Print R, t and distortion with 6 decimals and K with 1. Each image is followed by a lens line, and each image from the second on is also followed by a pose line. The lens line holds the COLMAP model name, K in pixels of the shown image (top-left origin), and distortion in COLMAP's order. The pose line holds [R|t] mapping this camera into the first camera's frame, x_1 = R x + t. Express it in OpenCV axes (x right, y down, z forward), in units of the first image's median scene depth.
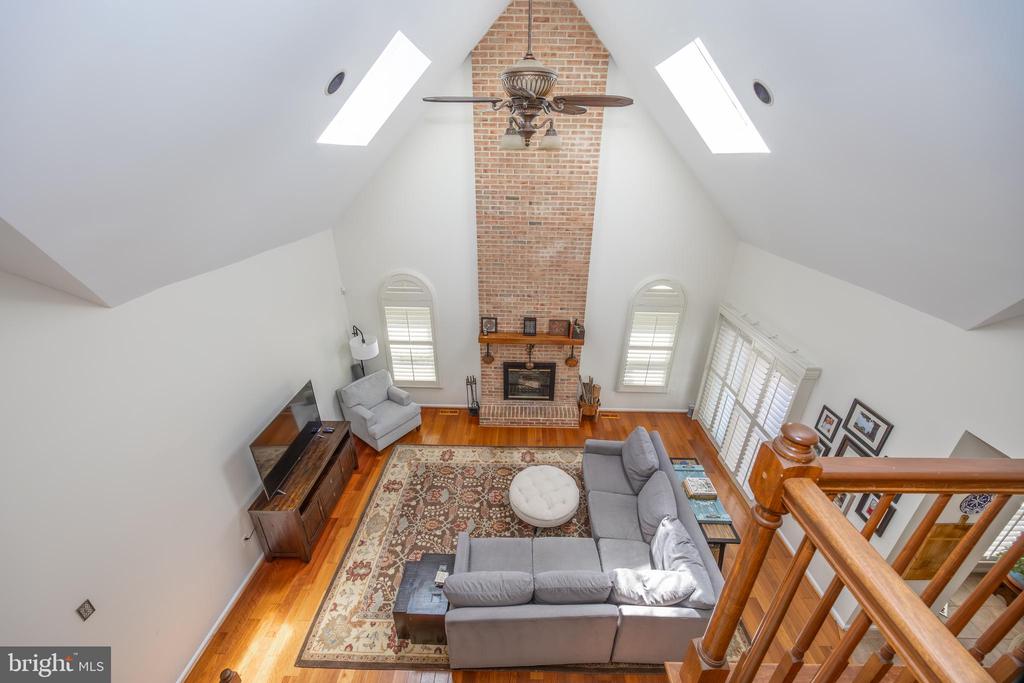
lens RADIAL K [[395.7, 0, 514.3], [0, 395.7, 344.8], [0, 0, 1]] dist [-0.007197, 0.000253]
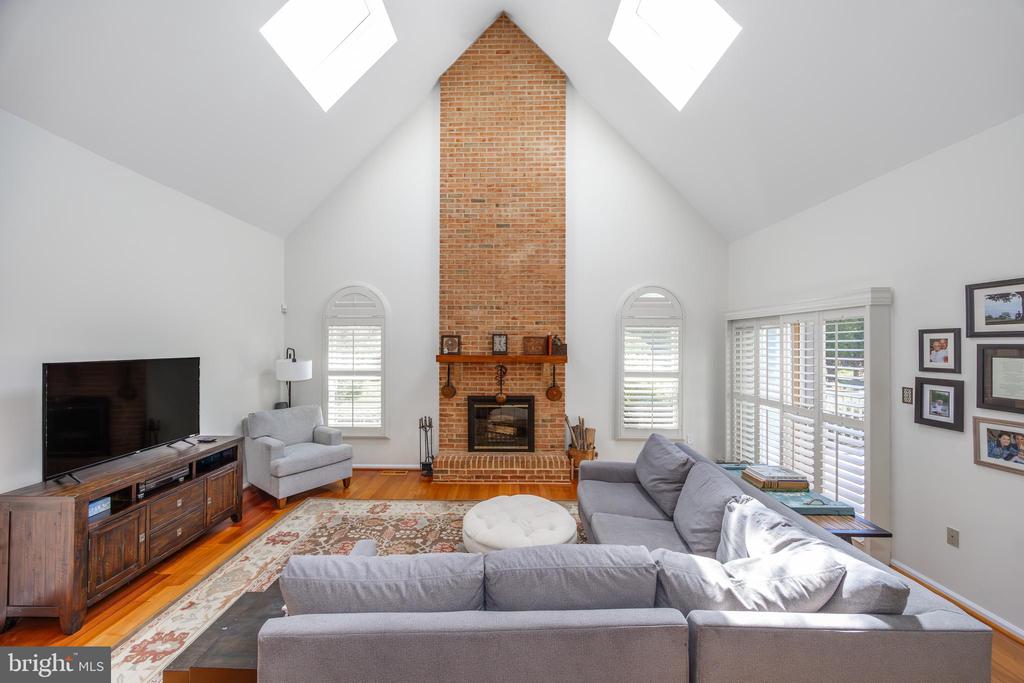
lens RADIAL K [[395.7, 0, 496.2], [0, 395.7, 339.2], [0, 0, 1]] dist [-0.007197, 0.000253]
pose [[0.999952, -0.008174, -0.005473, 0.039115], [0.004941, 0.898434, -0.439081, 0.331548], [0.008506, 0.439033, 0.898431, 0.277544]]
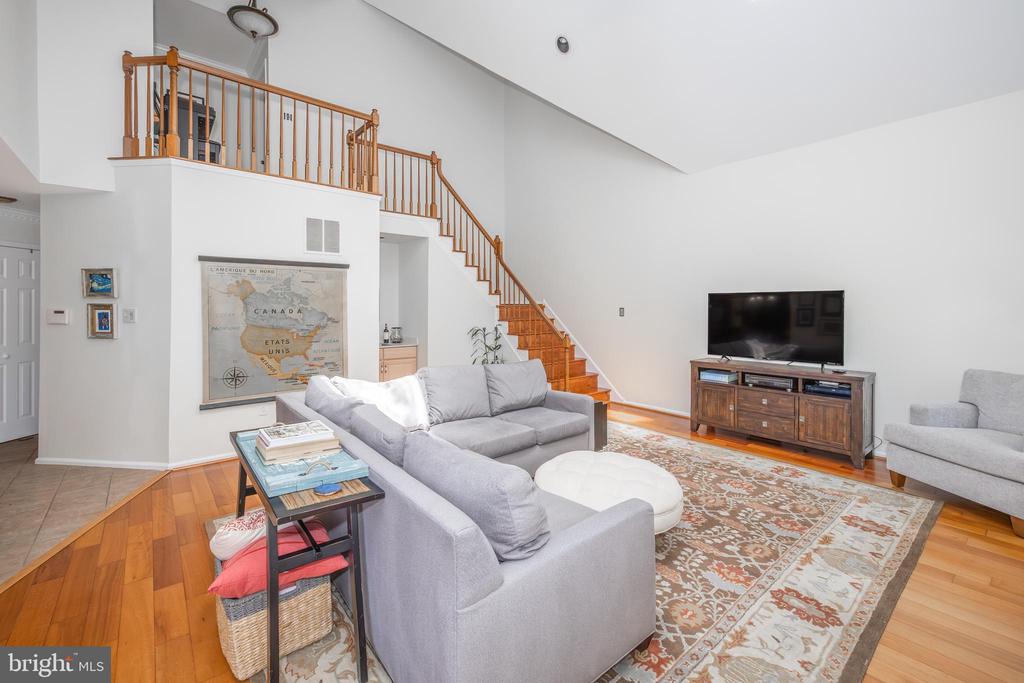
lens RADIAL K [[426.4, 0, 501.5], [0, 426.4, 311.8], [0, 0, 1]] dist [0.000901, 0.000072]
pose [[-0.763368, -0.010007, -0.645887, 0.444367], [-0.287532, 0.900628, 0.325877, 0.040215], [0.578442, 0.434476, -0.690387, 1.033218]]
